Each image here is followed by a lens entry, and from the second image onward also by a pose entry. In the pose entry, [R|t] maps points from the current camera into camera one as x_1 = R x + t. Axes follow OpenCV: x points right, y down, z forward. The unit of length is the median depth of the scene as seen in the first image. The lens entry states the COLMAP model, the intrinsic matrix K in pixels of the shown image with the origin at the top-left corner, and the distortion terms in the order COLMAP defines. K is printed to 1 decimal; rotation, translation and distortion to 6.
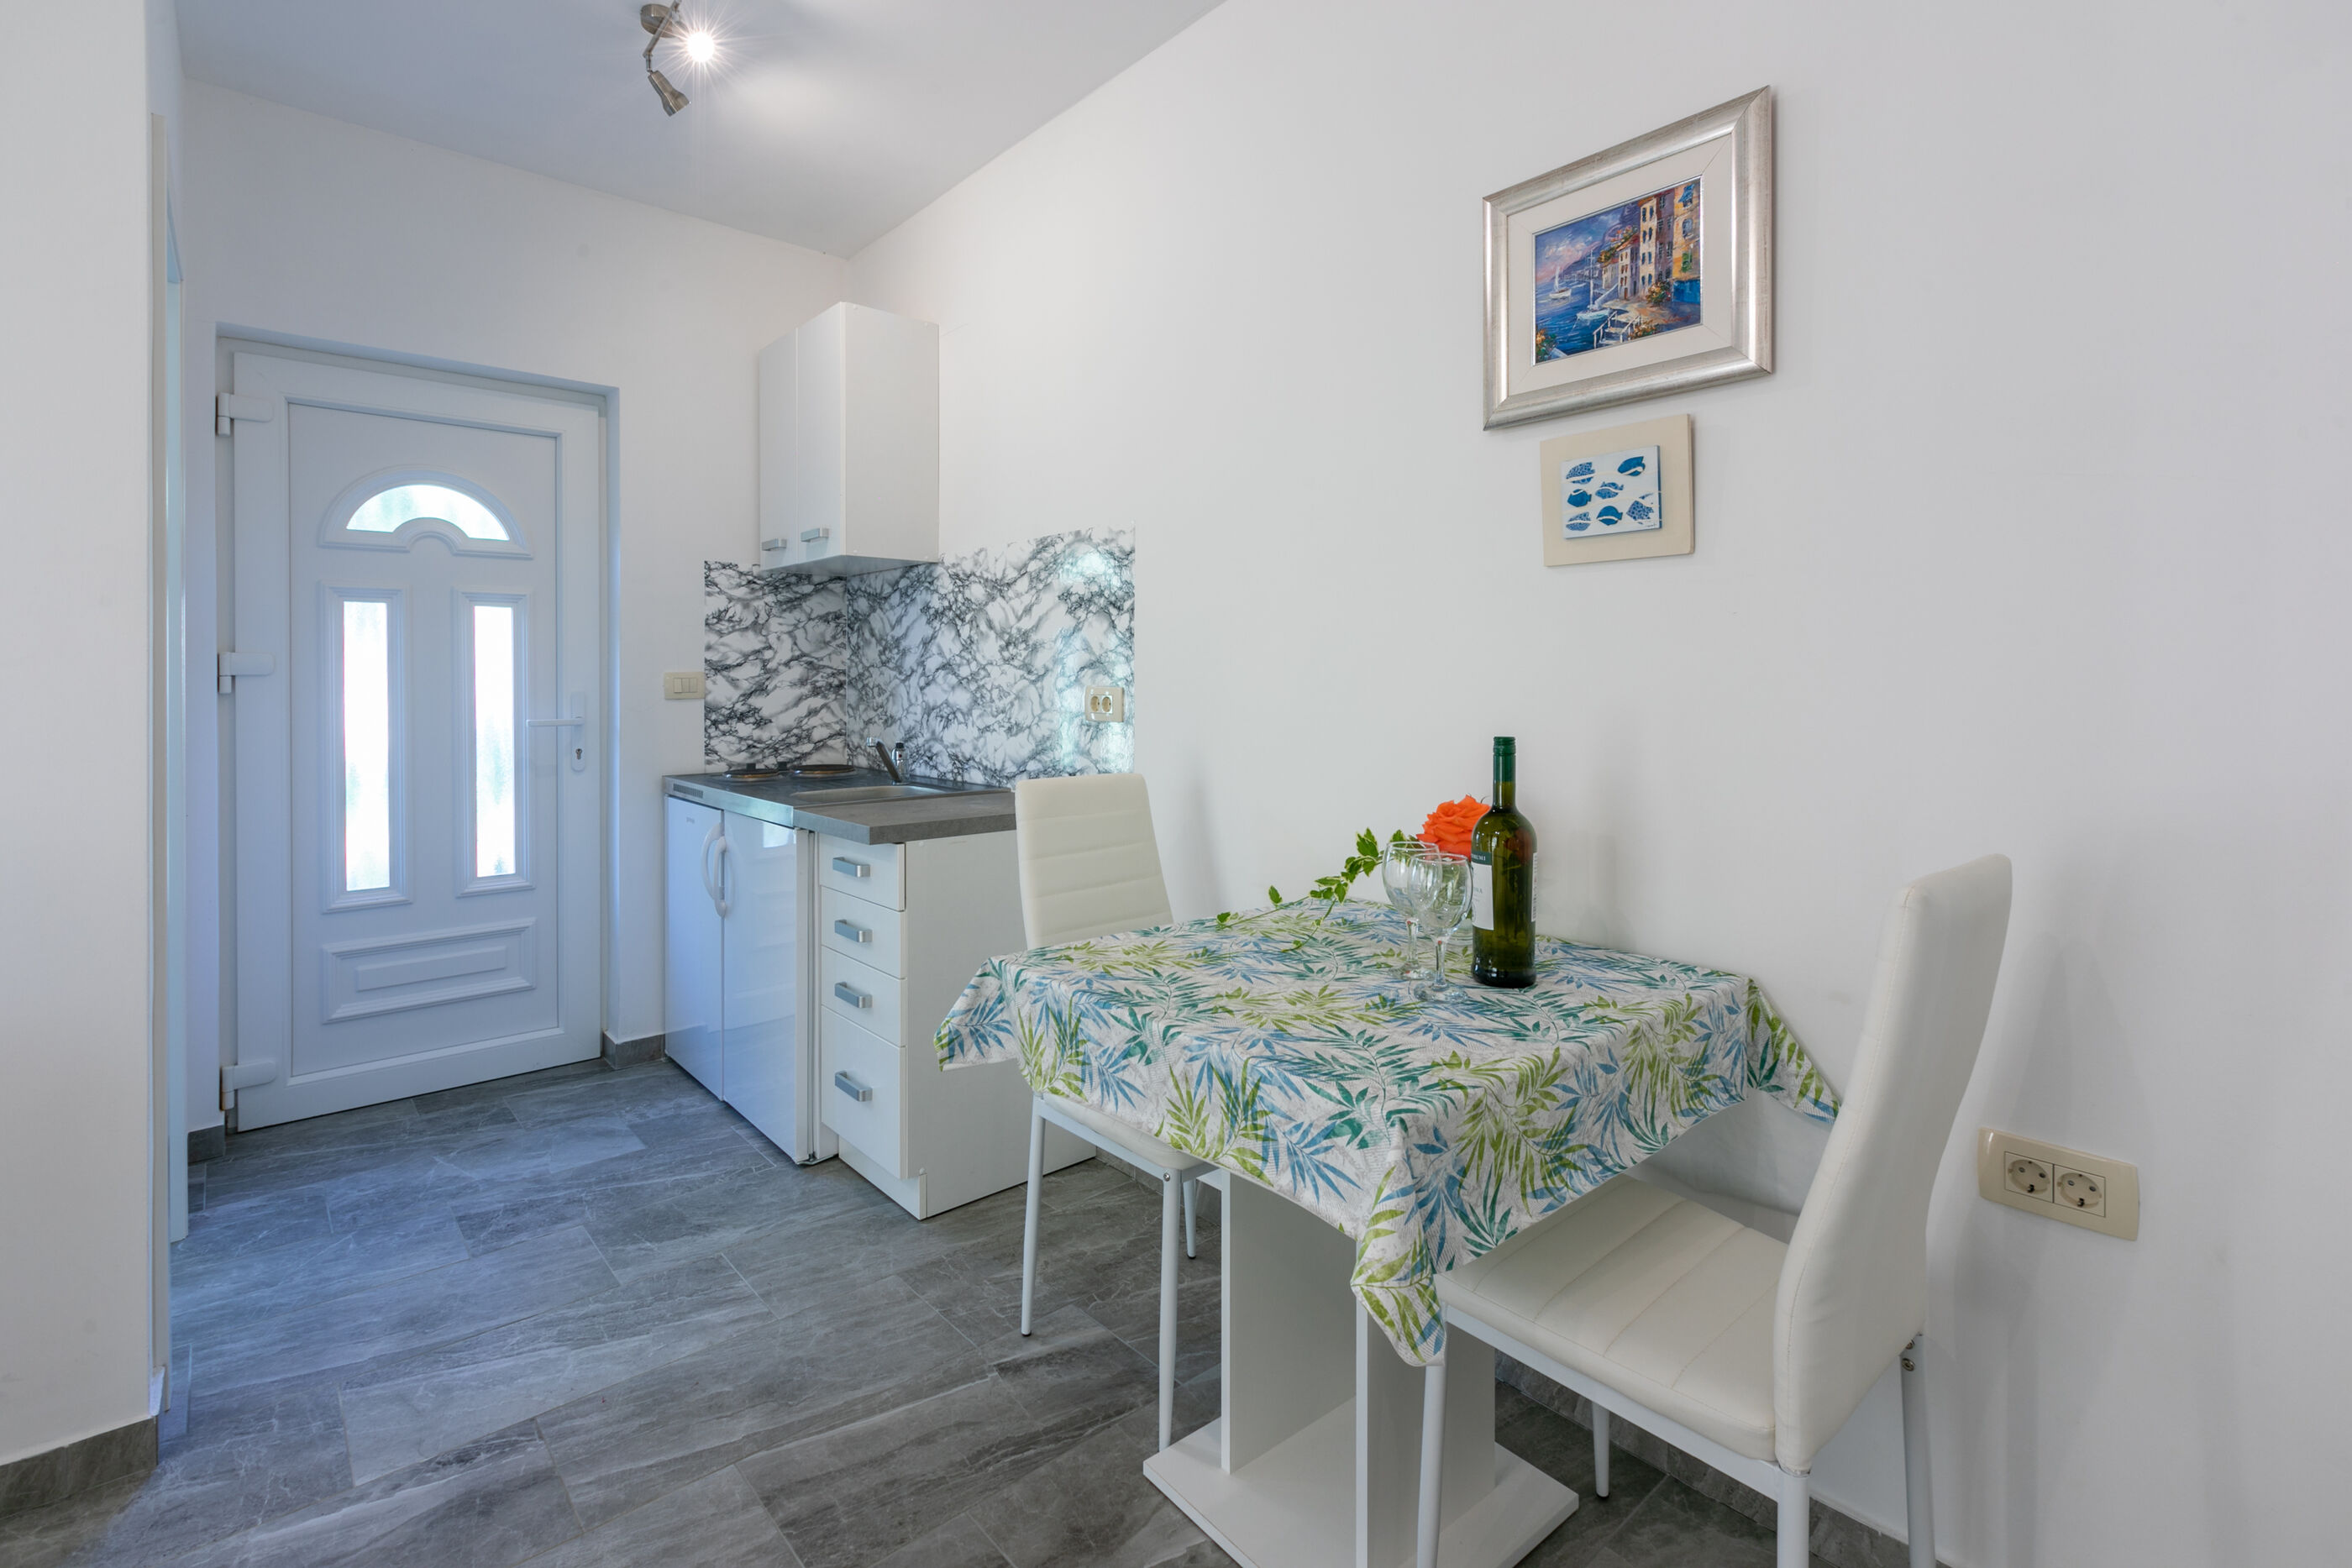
lens RADIAL K [[1078.3, 0, 1180.7], [0, 1078.3, 681.0], [0, 0, 1]] dist [0.002989, -0.000344]
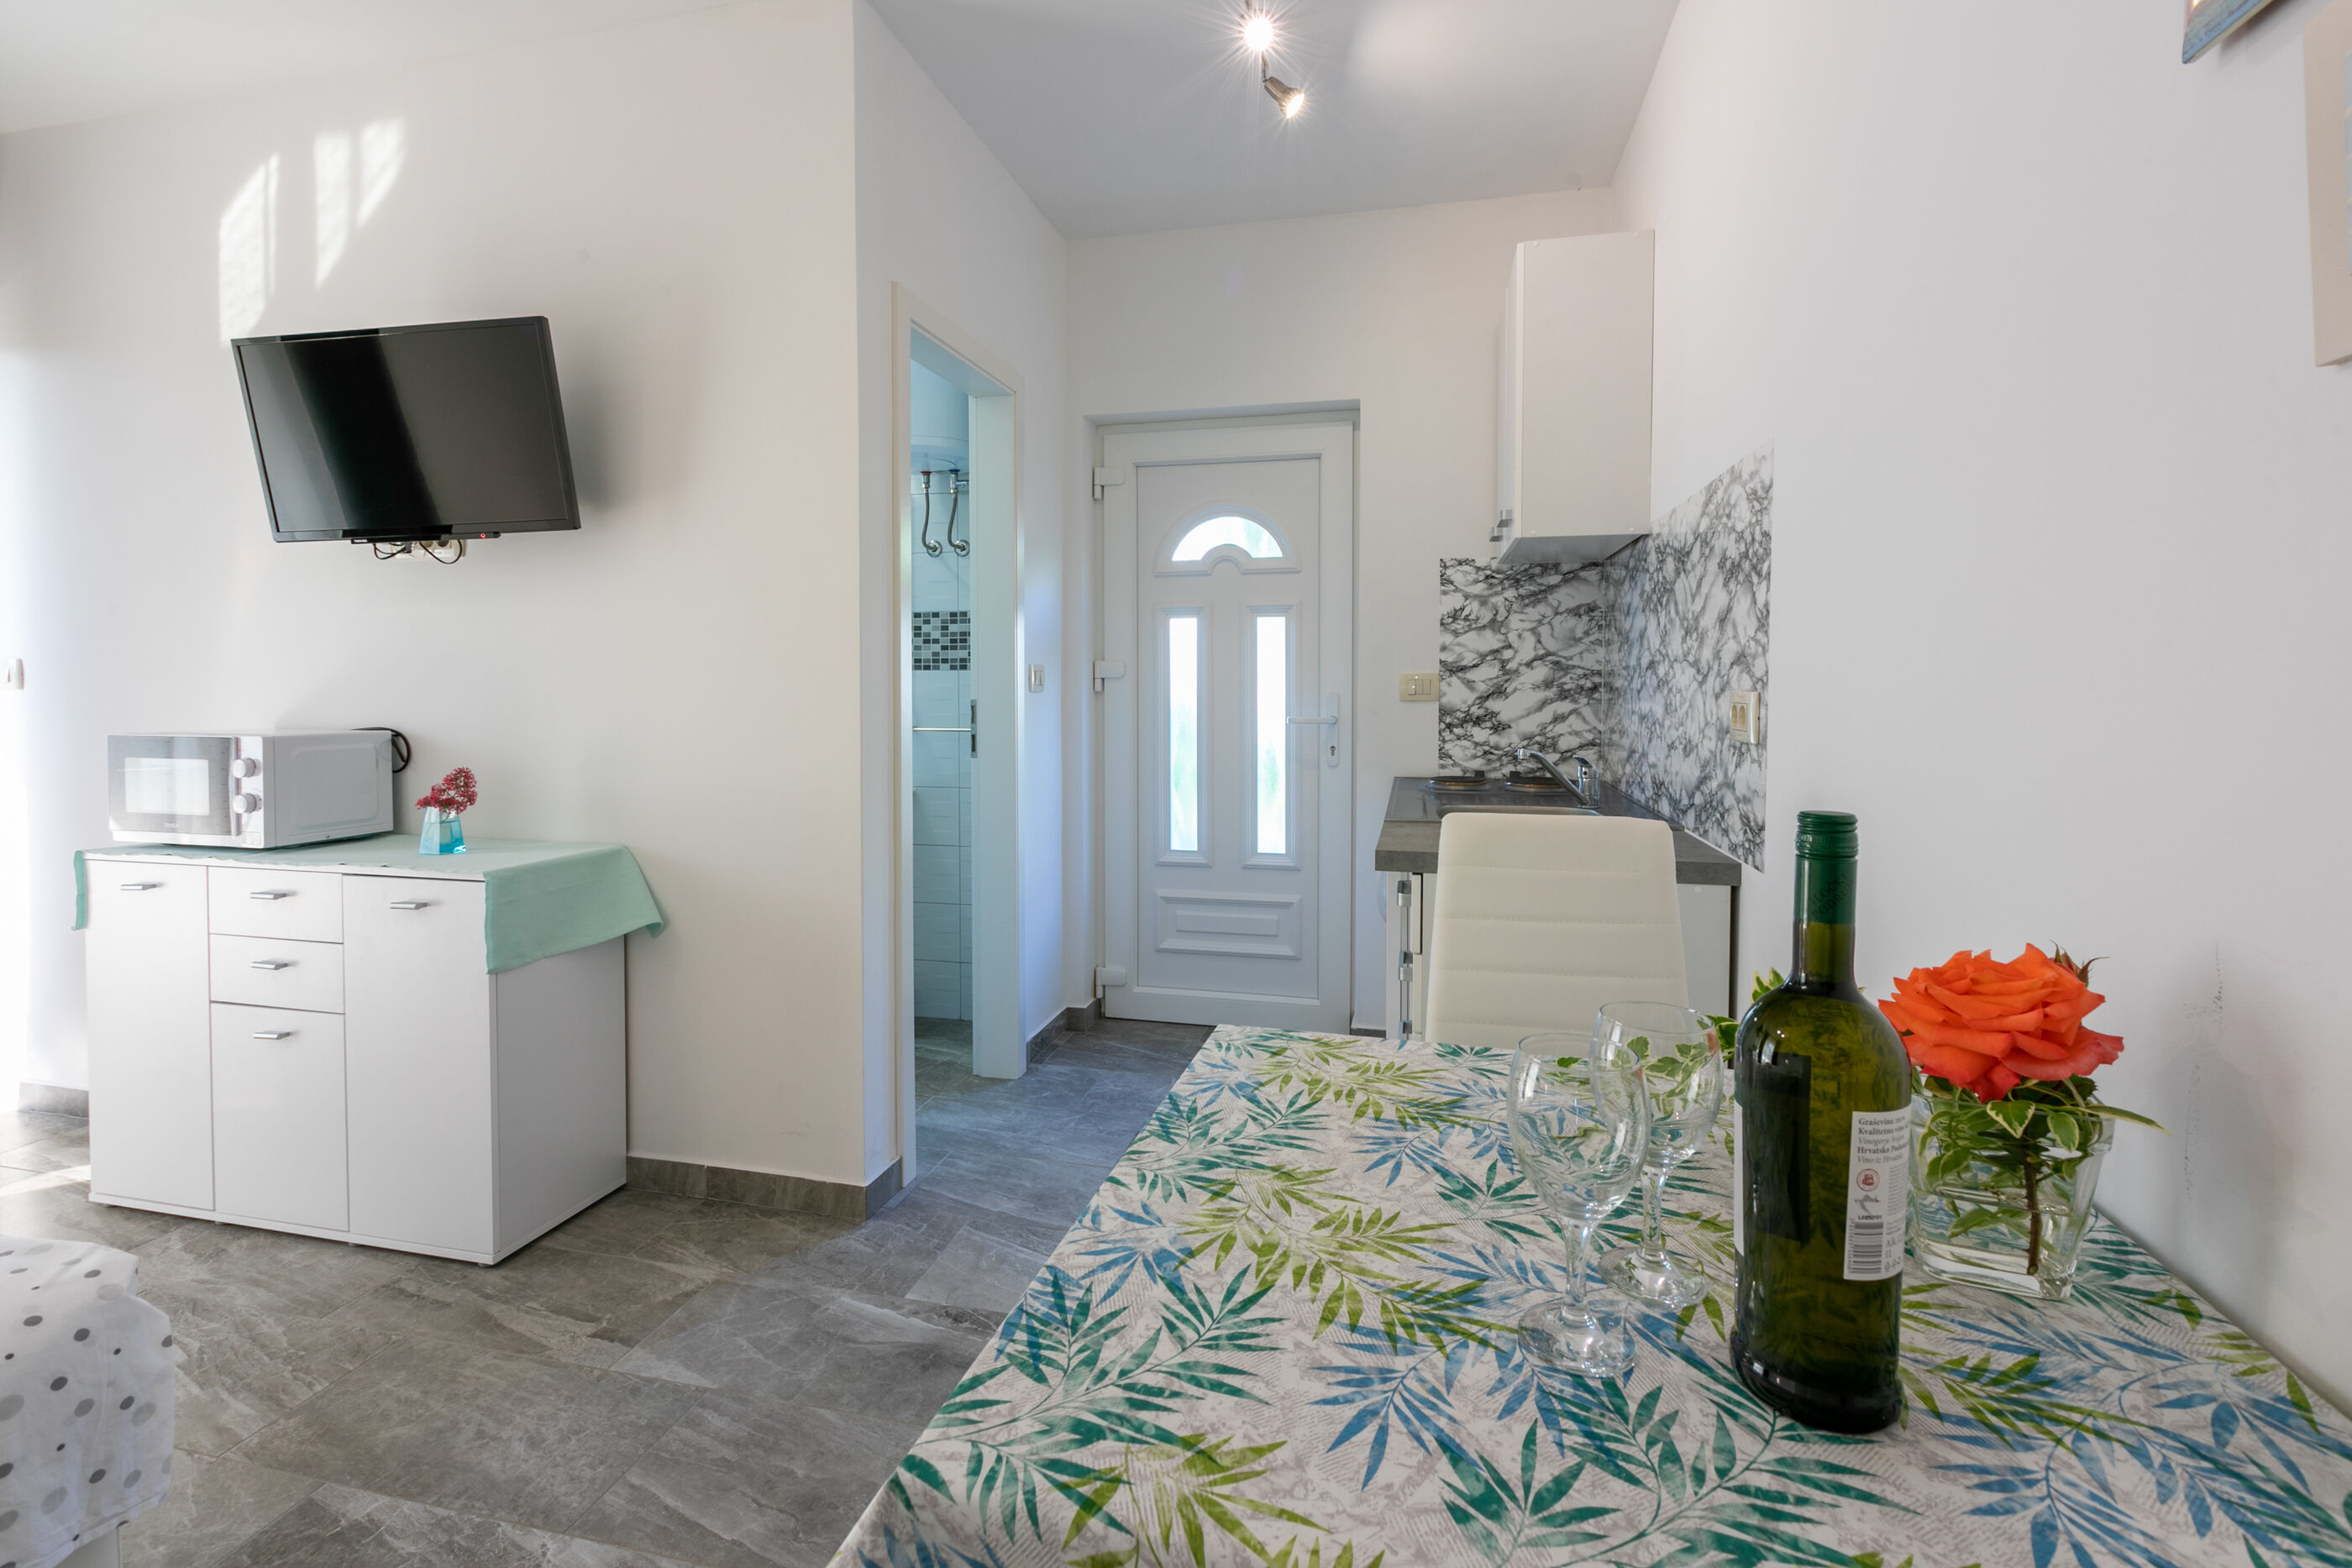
lens RADIAL K [[1078.3, 0, 1165.6], [0, 1078.3, 720.6], [0, 0, 1]] dist [0.002989, -0.000344]
pose [[0.576712, 0.029855, -0.816402, 0.256422], [-0.002764, 0.999398, 0.034594, 0.001243], [0.816943, -0.017694, 0.576447, 0.288023]]
